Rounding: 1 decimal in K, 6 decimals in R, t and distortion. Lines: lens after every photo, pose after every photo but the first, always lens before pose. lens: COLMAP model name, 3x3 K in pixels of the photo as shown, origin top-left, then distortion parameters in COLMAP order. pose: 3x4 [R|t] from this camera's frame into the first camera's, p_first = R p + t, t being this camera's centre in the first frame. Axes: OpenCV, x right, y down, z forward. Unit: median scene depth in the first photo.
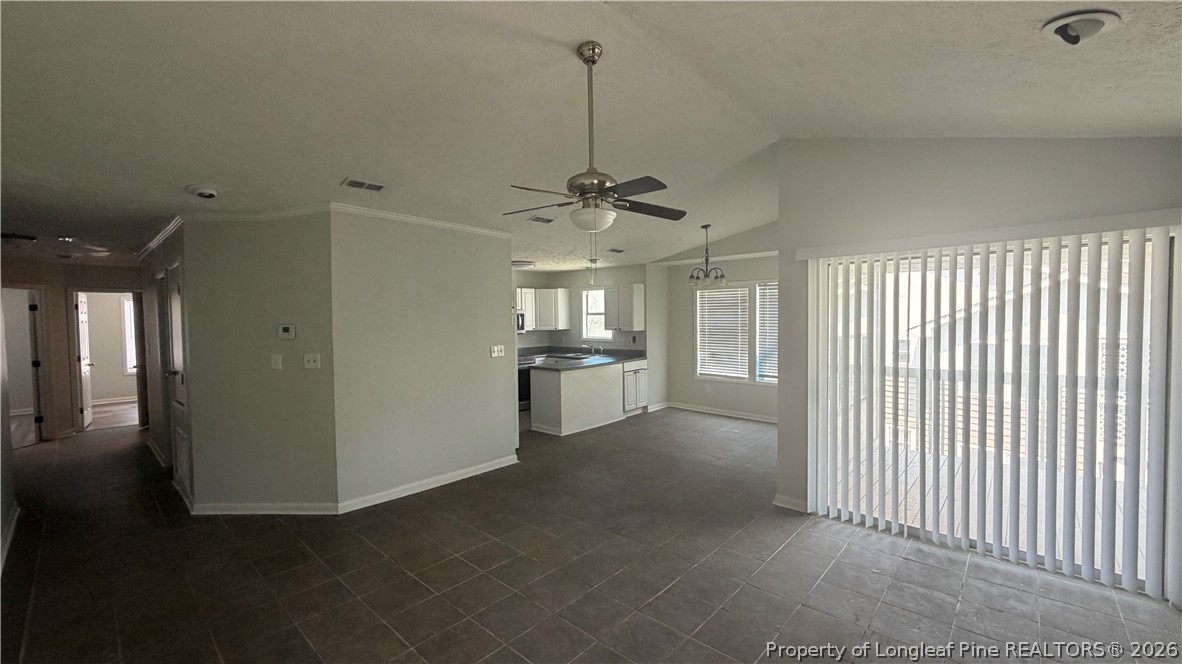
lens RADIAL K [[475.2, 0, 591.8], [0, 475.2, 333.3], [0, 0, 1]] dist [-0.000424, -0.000011]
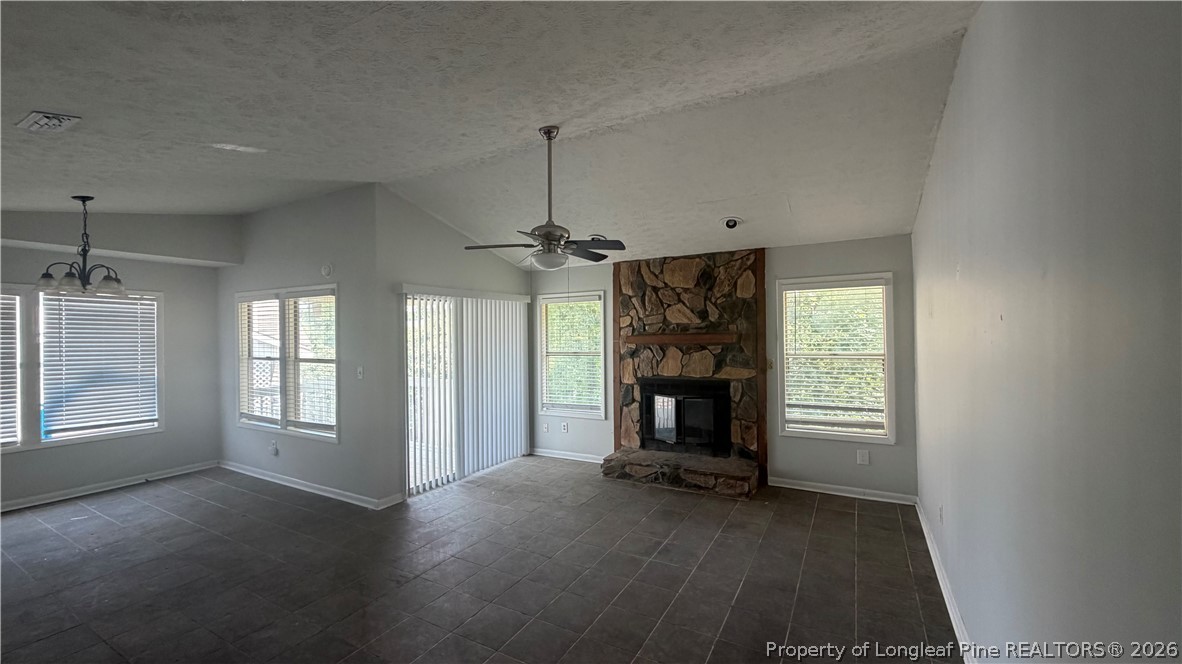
lens RADIAL K [[475.2, 0, 591.1], [0, 475.2, 332.6], [0, 0, 1]] dist [-0.000424, -0.000011]
pose [[-0.235682, 0.012755, 0.971746, -0.501173], [0.040406, 0.999178, -0.003315, -0.016224], [-0.970990, 0.038483, -0.236004, 0.478765]]
